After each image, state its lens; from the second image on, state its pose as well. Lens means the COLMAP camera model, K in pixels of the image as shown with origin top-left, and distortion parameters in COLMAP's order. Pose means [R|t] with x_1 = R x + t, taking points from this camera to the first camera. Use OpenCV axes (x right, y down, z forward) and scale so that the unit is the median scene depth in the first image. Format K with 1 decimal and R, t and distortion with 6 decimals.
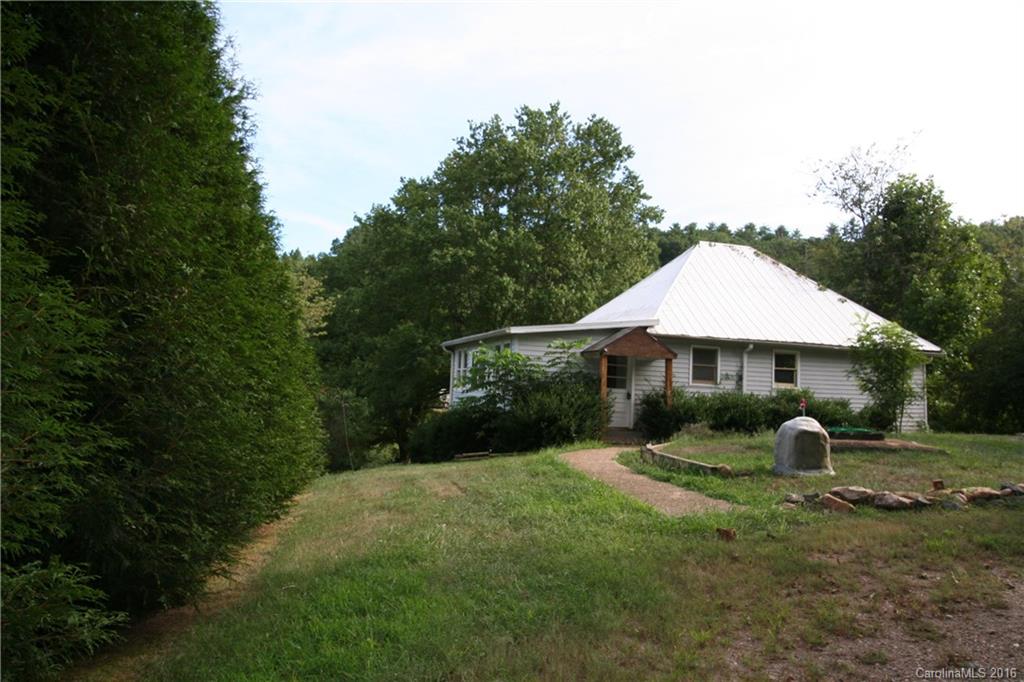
lens RADIAL K [[724.4, 0, 513.4], [0, 724.4, 341.8], [0, 0, 1]] dist [0.013461, -0.012458]
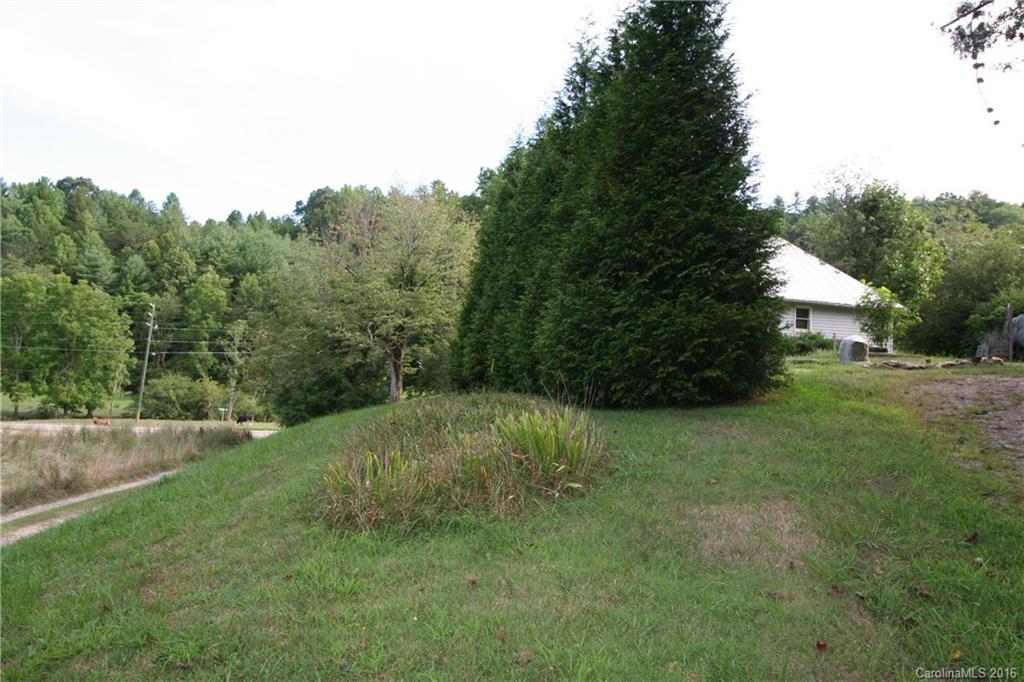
lens RADIAL K [[724.4, 0, 513.5], [0, 724.4, 339.6], [0, 0, 1]] dist [0.013461, -0.012458]
pose [[0.997138, 0.005845, 0.075378, -0.273948], [-0.009291, 0.998923, 0.045448, 0.015411], [-0.075031, -0.046018, 0.996119, -0.358119]]
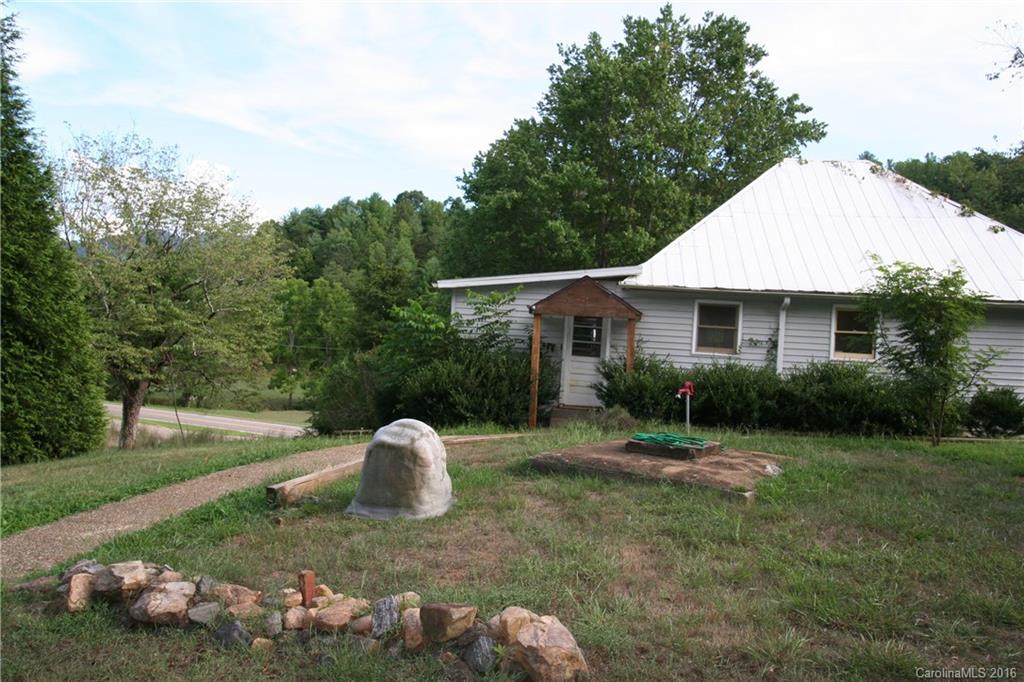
lens RADIAL K [[724.4, 0, 516.1], [0, 724.4, 340.0], [0, 0, 1]] dist [0.013461, -0.012458]
pose [[0.916413, 0.011470, -0.400069, 0.312882], [0.011979, 0.998355, 0.056063, 0.001699], [0.400054, -0.056169, 0.914769, 0.207310]]
